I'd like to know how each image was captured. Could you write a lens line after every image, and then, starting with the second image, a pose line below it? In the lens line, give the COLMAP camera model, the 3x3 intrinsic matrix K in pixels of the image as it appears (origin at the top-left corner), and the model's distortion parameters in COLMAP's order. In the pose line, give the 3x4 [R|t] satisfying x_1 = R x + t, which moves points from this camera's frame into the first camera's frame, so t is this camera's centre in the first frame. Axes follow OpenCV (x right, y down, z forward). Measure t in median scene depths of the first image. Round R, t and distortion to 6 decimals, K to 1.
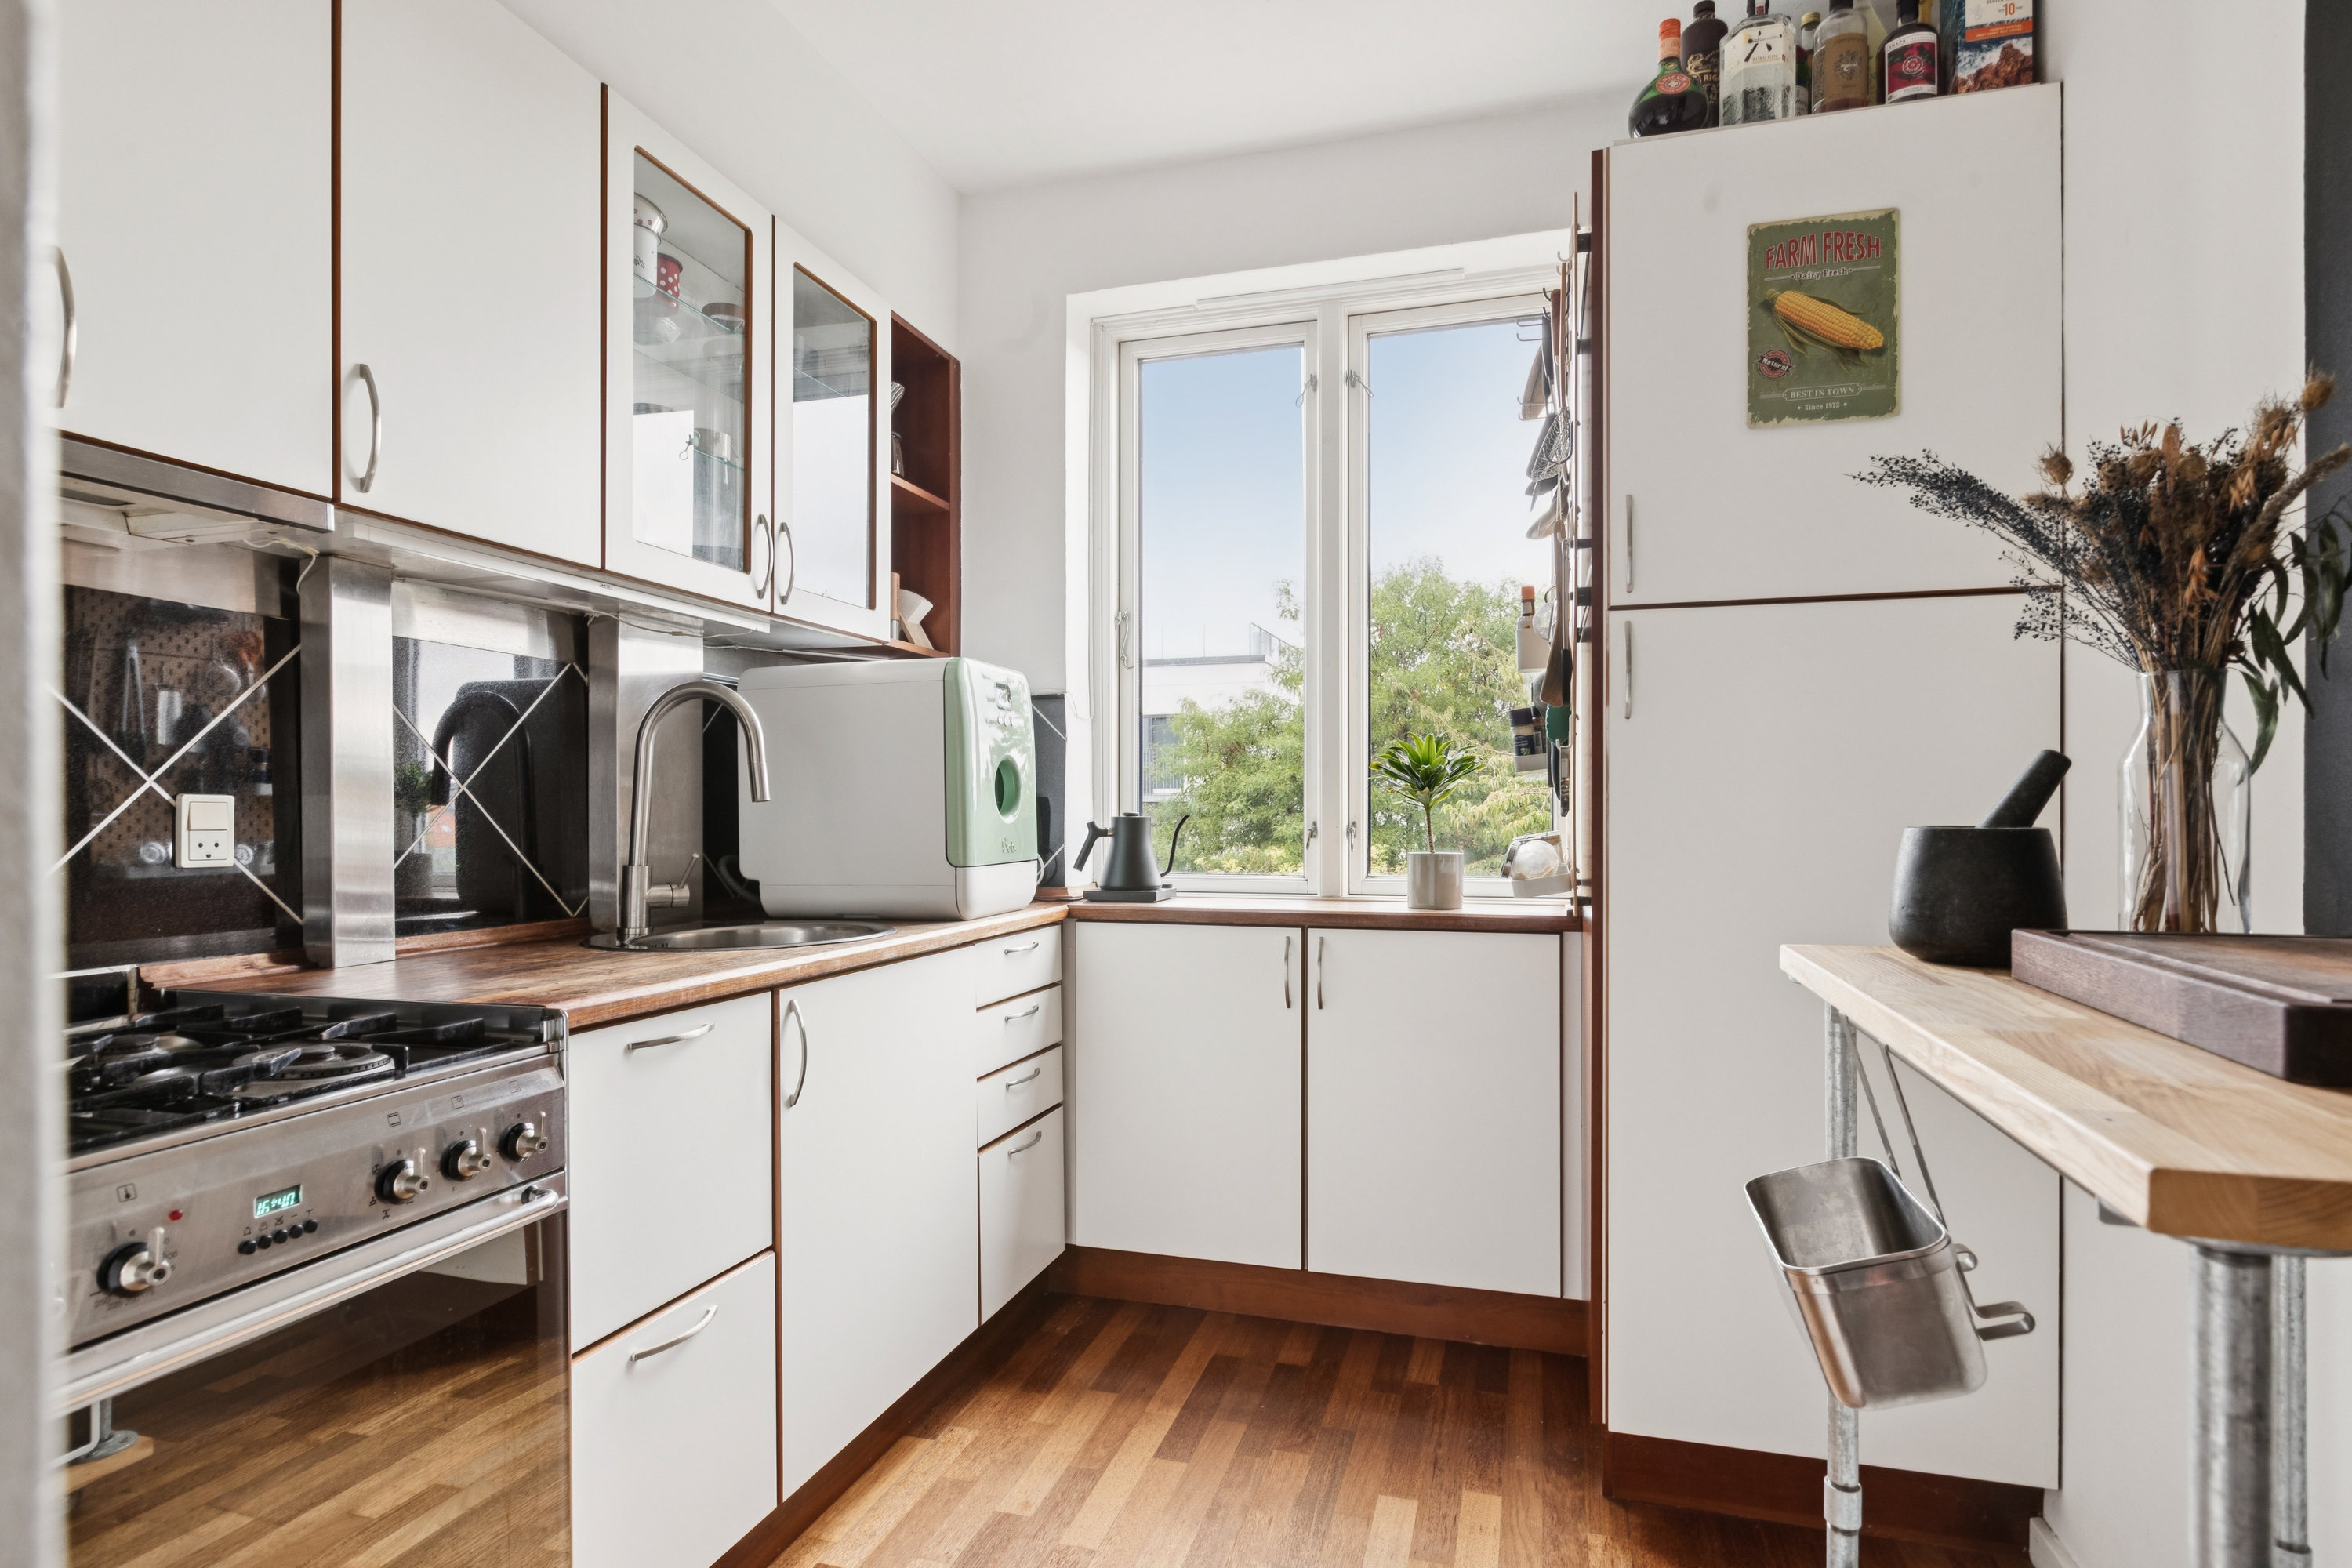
lens RADIAL K [[1229.7, 0, 1185.5], [0, 1229.7, 796.8], [0, 0, 1]] dist [-0.006815, -0.004389]
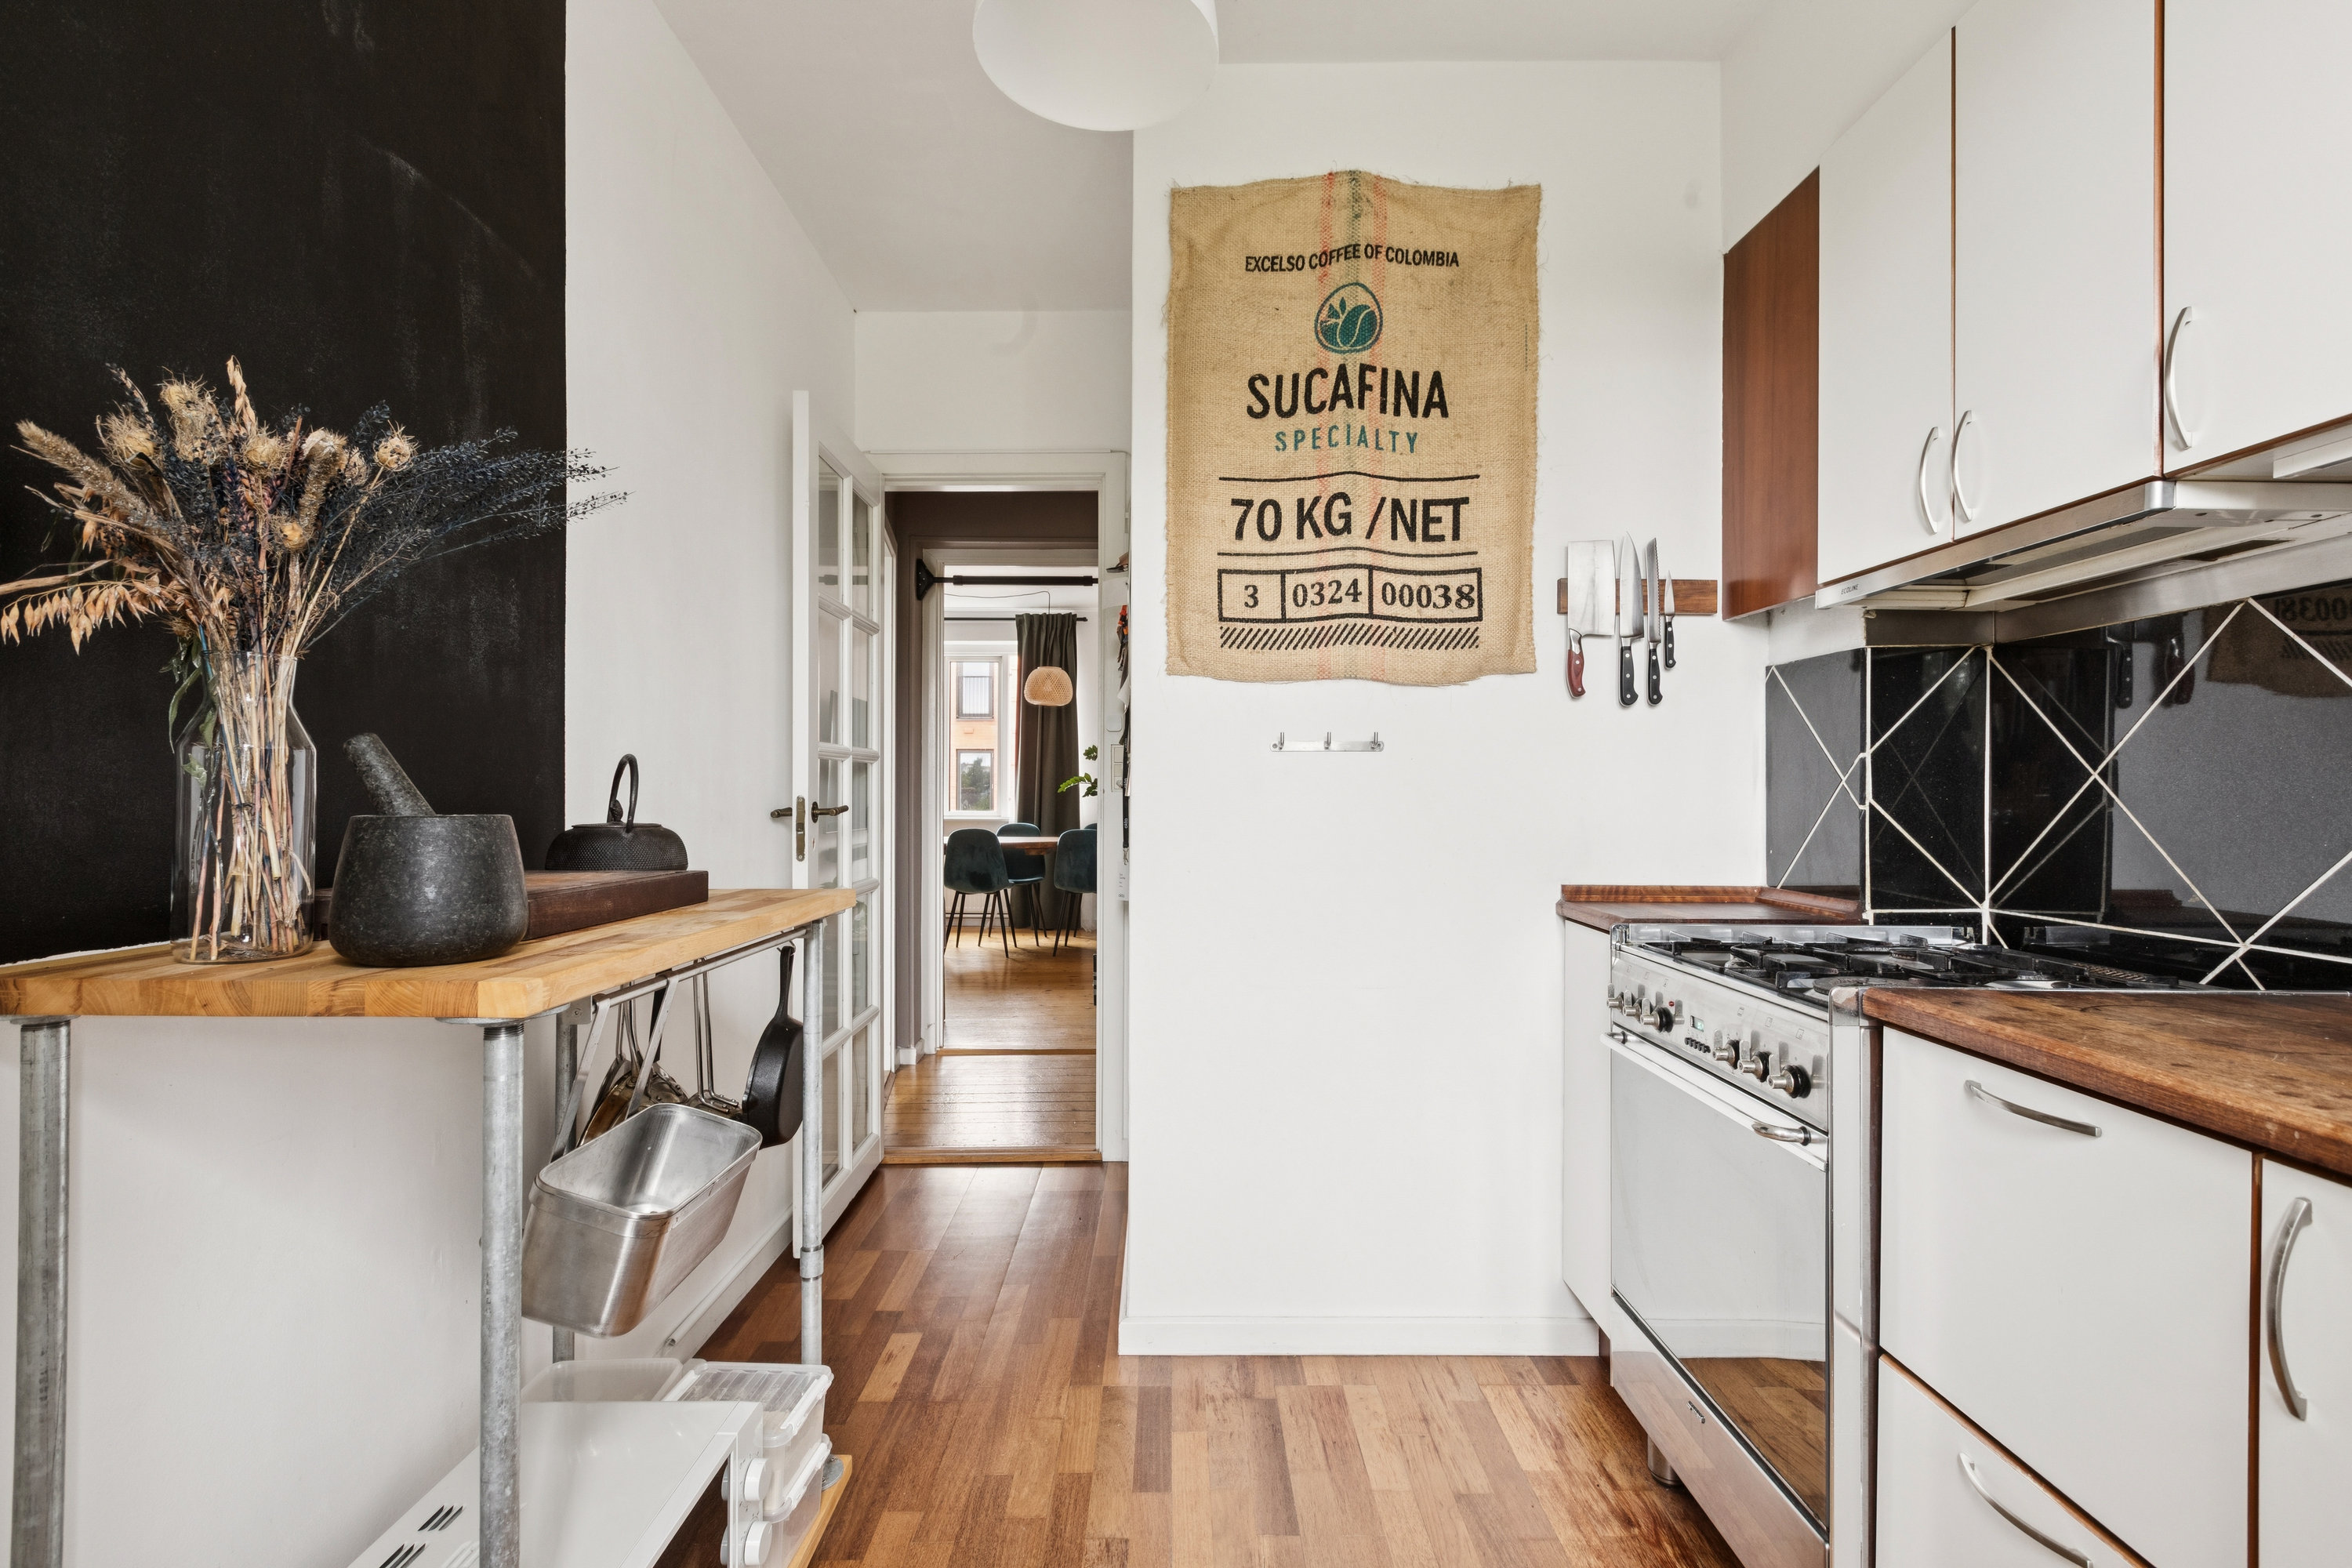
lens RADIAL K [[1078.2, 0, 1176.2], [0, 1078.2, 790.4], [0, 0, 1]] dist [-0.000070, 0.000003]
pose [[-0.963435, -0.002056, -0.267934, 0.181463], [-0.000109, 0.999973, -0.007282, 0.006210], [0.267942, -0.006987, -0.963410, 1.084936]]
